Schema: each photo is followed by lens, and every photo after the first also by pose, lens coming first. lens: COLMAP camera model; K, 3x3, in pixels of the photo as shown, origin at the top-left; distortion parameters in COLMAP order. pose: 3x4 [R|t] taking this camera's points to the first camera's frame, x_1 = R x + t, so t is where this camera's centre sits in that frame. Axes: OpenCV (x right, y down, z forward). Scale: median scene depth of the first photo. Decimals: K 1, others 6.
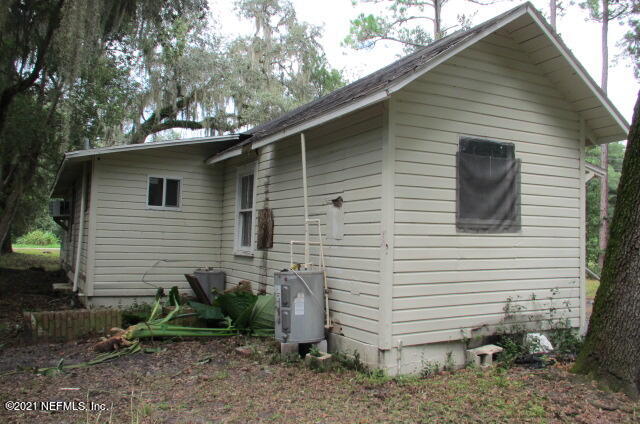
lens RADIAL K [[533.0, 0, 320.0], [0, 533.0, 212.0], [0, 0, 1]] dist [-0.000736, -0.000573]
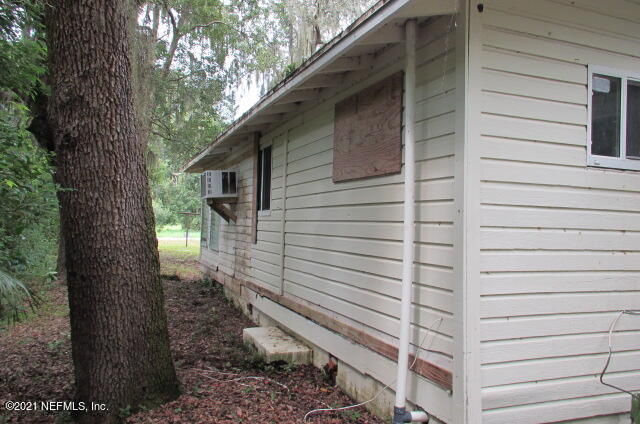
lens RADIAL K [[544.4, 0, 351.5], [0, 544.4, 214.1], [0, 0, 1]] dist [-0.002768, -0.002102]
pose [[0.995924, -0.003276, -0.090139, -0.440696], [0.006296, 0.999428, 0.033233, 0.013292], [0.089978, -0.033665, 0.995375, 0.627362]]
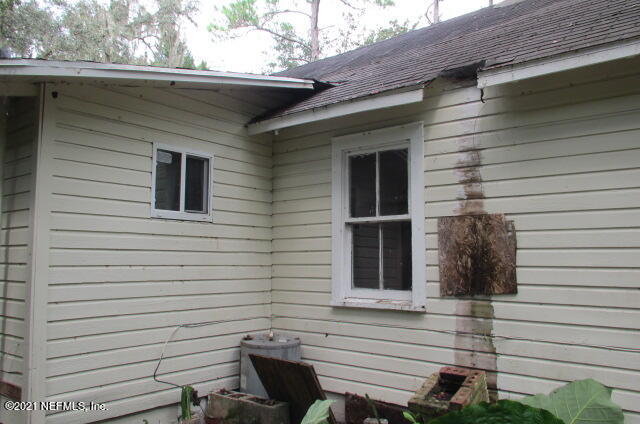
lens RADIAL K [[533.0, 0, 320.0], [0, 533.0, 212.0], [0, 0, 1]] dist [-0.000736, -0.000573]
pose [[0.927220, 0.006045, 0.374469, -0.358910], [0.005851, 0.999514, -0.030624, 0.005107], [-0.374472, 0.030586, 0.926733, 0.513449]]
